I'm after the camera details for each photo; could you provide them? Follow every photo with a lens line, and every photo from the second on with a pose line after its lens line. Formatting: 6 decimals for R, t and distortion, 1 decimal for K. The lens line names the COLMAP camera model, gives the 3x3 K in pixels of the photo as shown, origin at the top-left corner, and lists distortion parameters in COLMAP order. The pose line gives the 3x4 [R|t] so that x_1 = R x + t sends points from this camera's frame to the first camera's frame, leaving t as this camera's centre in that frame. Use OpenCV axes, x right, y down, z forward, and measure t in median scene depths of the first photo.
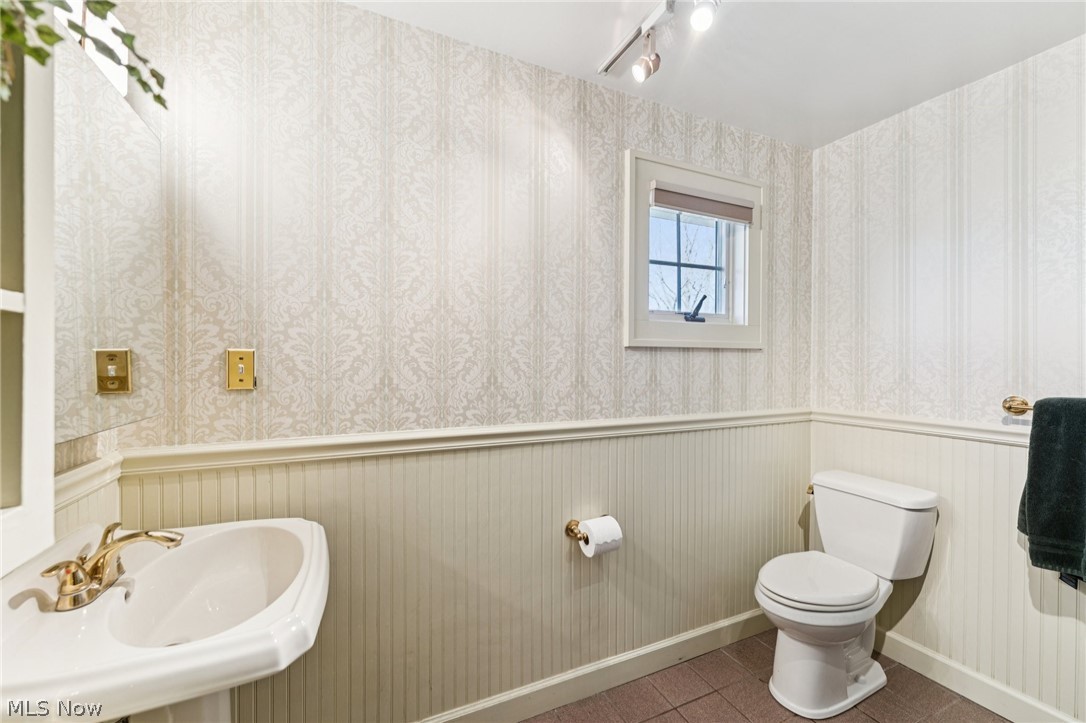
lens RADIAL K [[433.3, 0, 542.9], [0, 433.3, 365.5], [0, 0, 1]] dist [-0.001949, 0.000118]
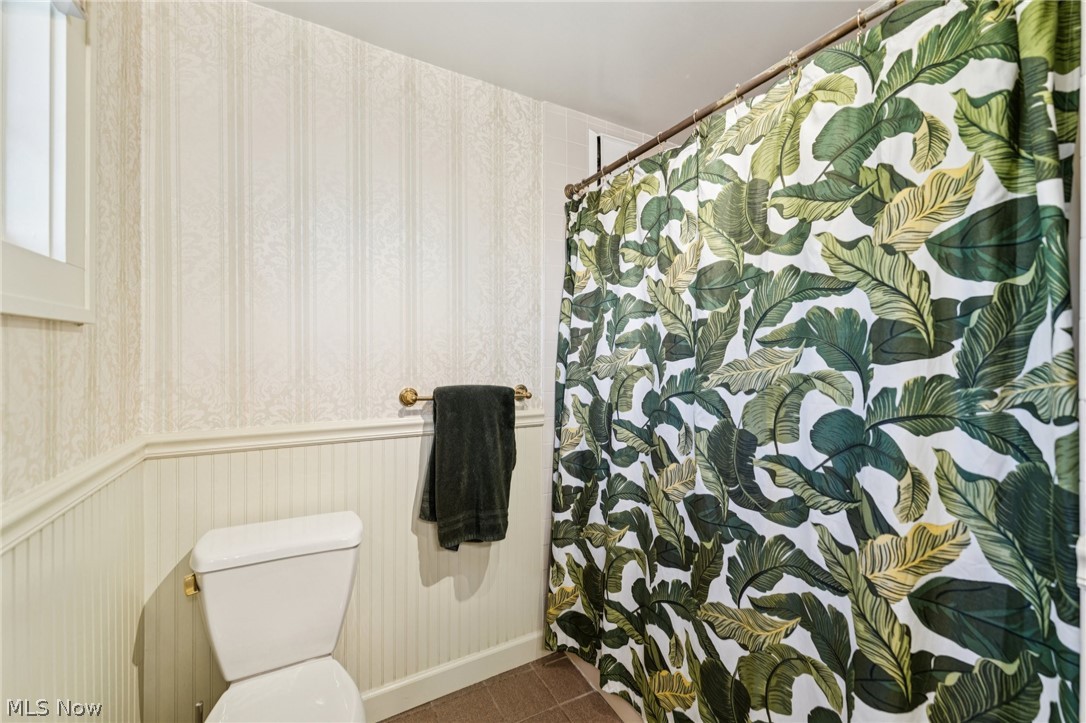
lens RADIAL K [[433.3, 0, 543.0], [0, 433.3, 357.8], [0, 0, 1]] dist [-0.001949, 0.000118]
pose [[-0.070938, -0.011380, 0.997416, 0.042976], [-0.001653, 0.999935, 0.011291, -0.009484], [-0.997479, -0.000847, -0.070952, 0.587456]]
